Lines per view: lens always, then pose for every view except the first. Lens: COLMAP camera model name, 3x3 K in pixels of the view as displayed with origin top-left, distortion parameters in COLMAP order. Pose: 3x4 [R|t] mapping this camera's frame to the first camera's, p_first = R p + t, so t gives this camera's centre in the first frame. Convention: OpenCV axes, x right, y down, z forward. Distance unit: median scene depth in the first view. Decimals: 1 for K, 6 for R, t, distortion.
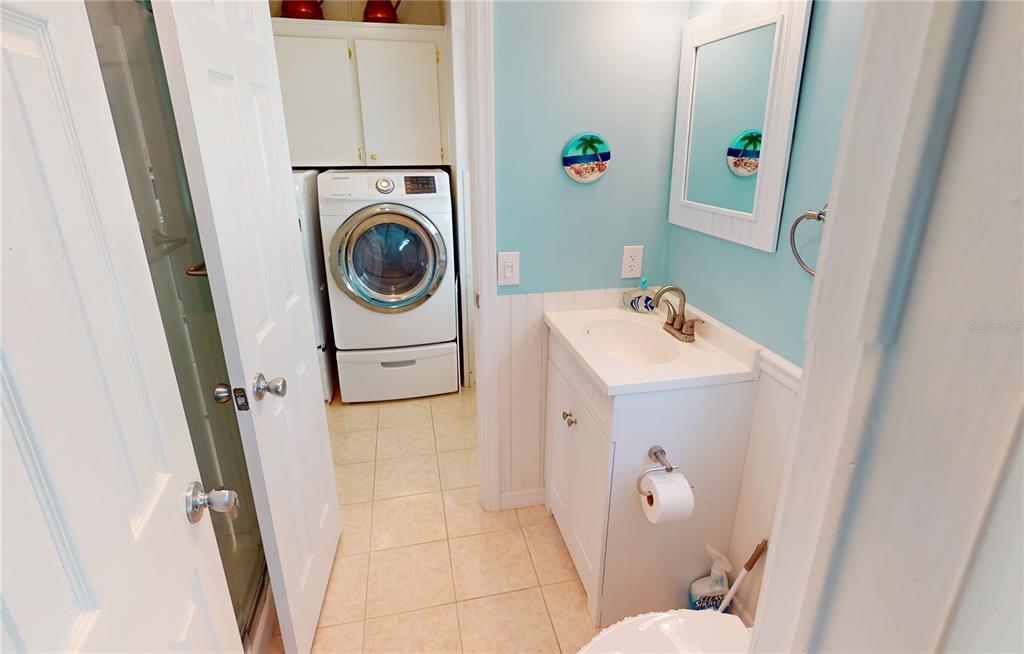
lens RADIAL K [[526.7, 0, 512.0], [0, 526.7, 327.0], [0, 0, 1]] dist [-0.000993, -0.000070]
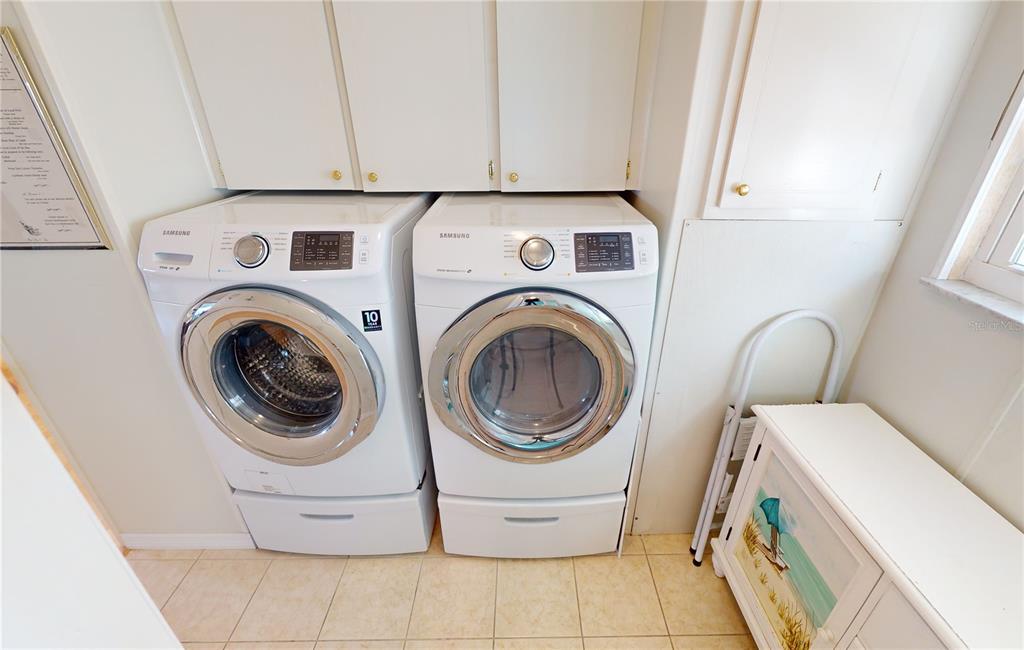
lens RADIAL K [[423.7, 0, 512.0], [0, 423.7, 325.0], [0, 0, 1]] dist [-0.000077, -0.000005]
pose [[0.977866, 0.091683, -0.188078, -0.175334], [-0.064805, 0.987396, 0.144391, -0.249968], [0.198946, -0.129006, 0.971482, 0.566683]]
